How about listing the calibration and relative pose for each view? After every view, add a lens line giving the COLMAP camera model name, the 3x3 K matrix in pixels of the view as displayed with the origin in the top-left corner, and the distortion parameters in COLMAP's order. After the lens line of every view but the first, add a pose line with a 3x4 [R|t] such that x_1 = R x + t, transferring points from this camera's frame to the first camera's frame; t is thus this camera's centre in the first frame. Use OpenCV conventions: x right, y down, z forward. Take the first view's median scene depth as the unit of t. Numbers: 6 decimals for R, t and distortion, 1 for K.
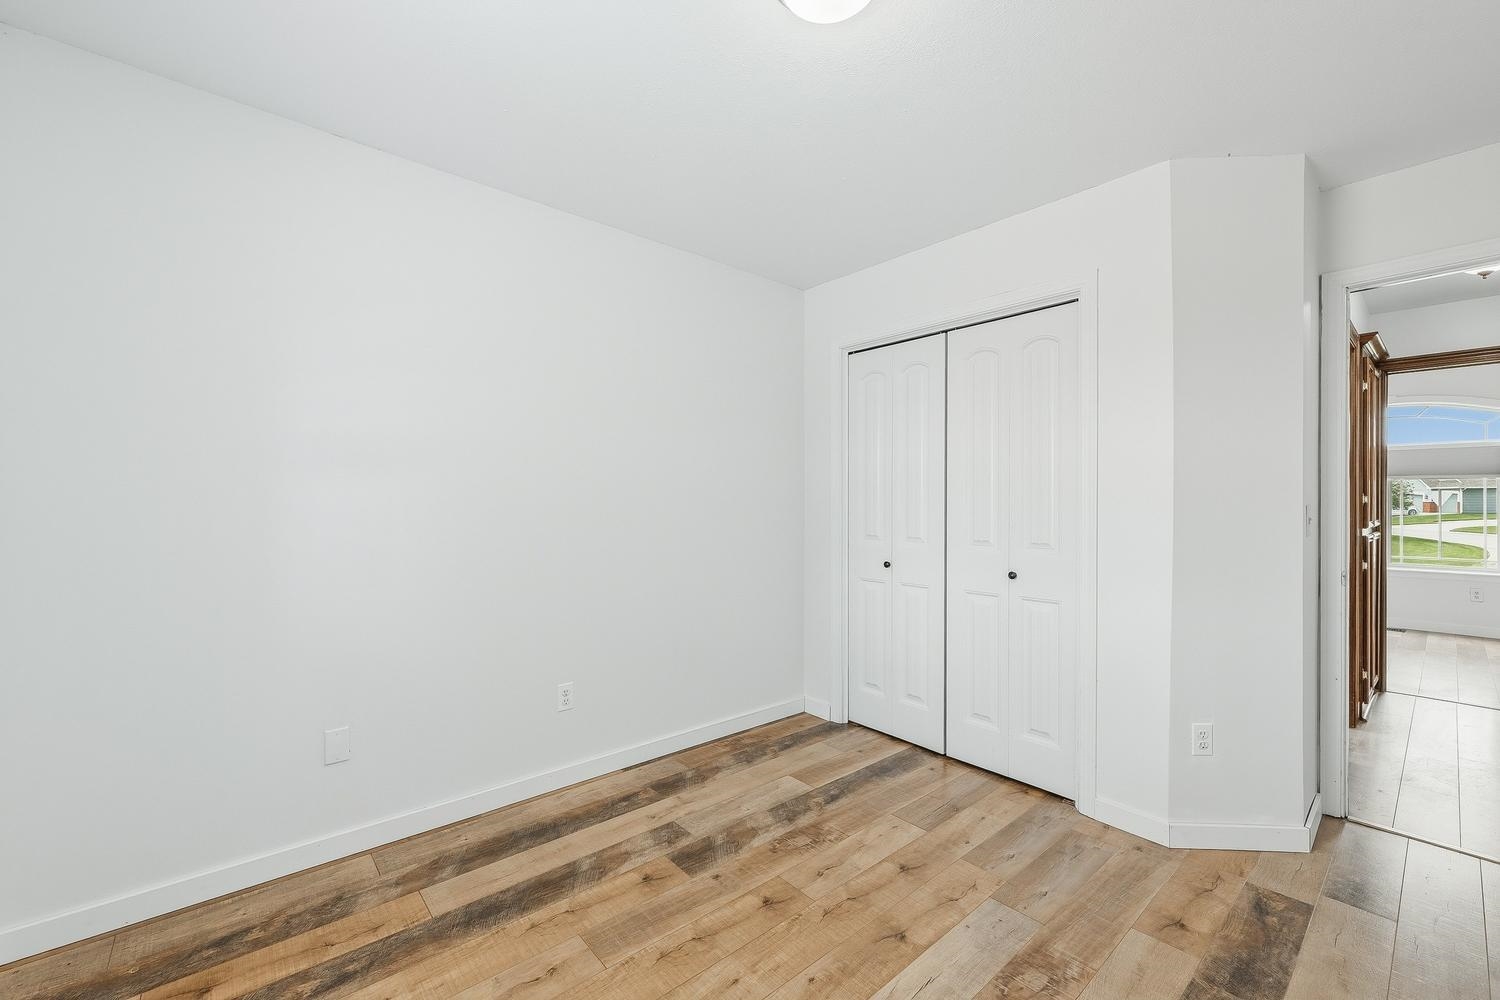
lens RADIAL K [[609.7, 0, 746.5], [0, 609.7, 501.9], [0, 0, 1]] dist [-0.000223, 0.000258]
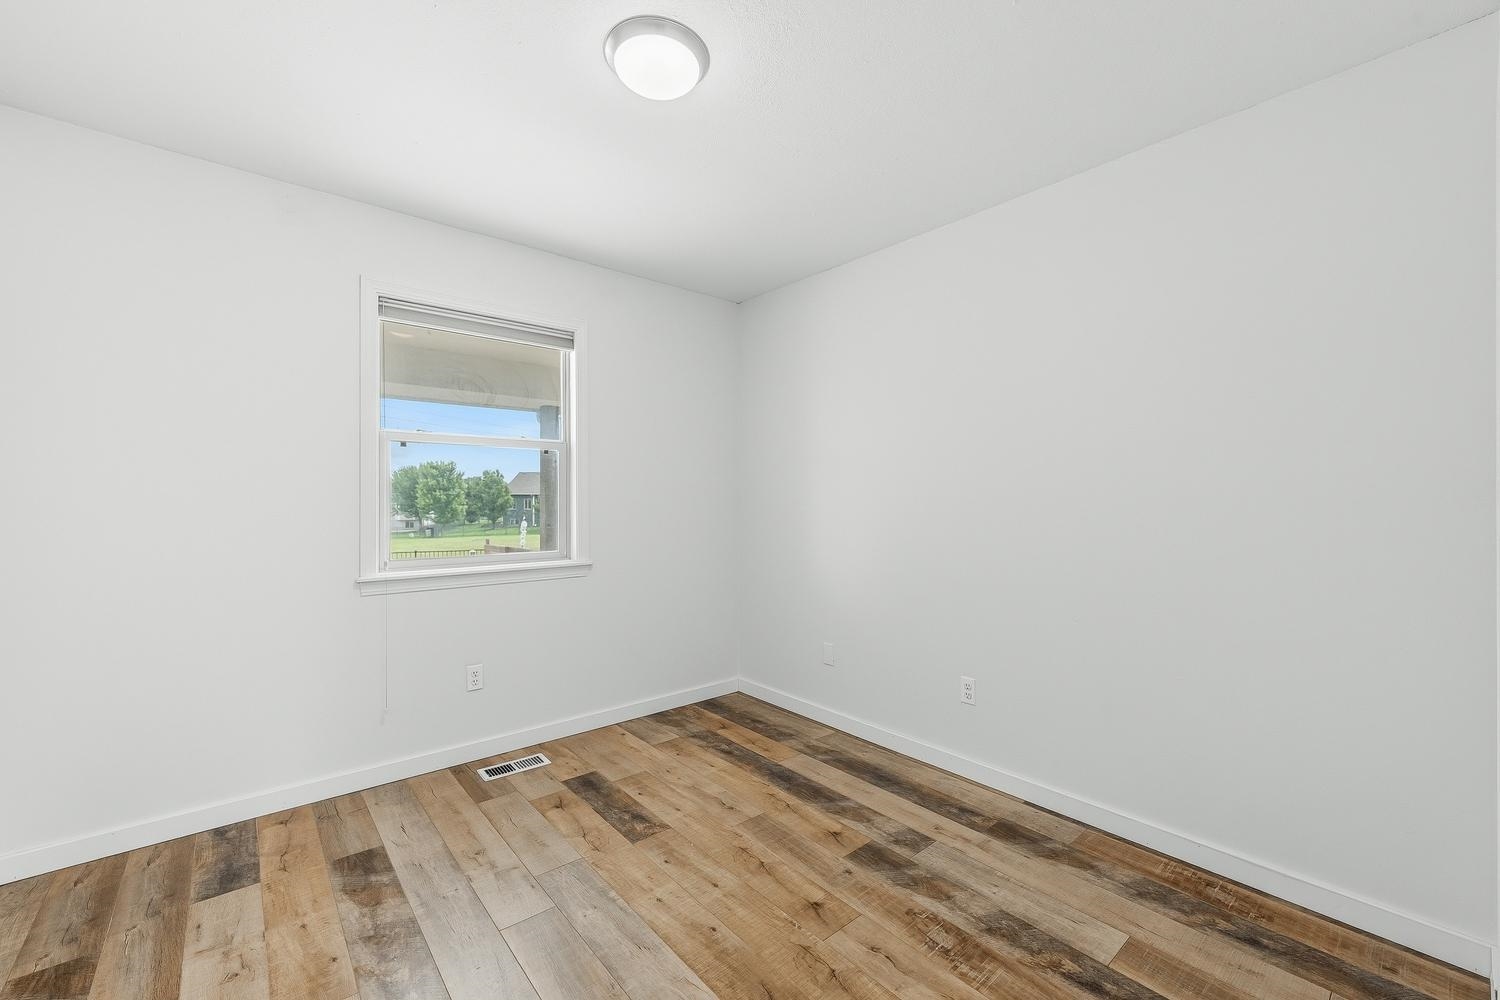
lens RADIAL K [[609.7, 0, 750.4], [0, 609.7, 500.1], [0, 0, 1]] dist [-0.000223, 0.000258]
pose [[-0.009641, -0.004376, -0.999944, 0.871962], [-0.001209, 0.999990, -0.004364, 0.006886], [0.999953, 0.001167, -0.009646, 0.771851]]
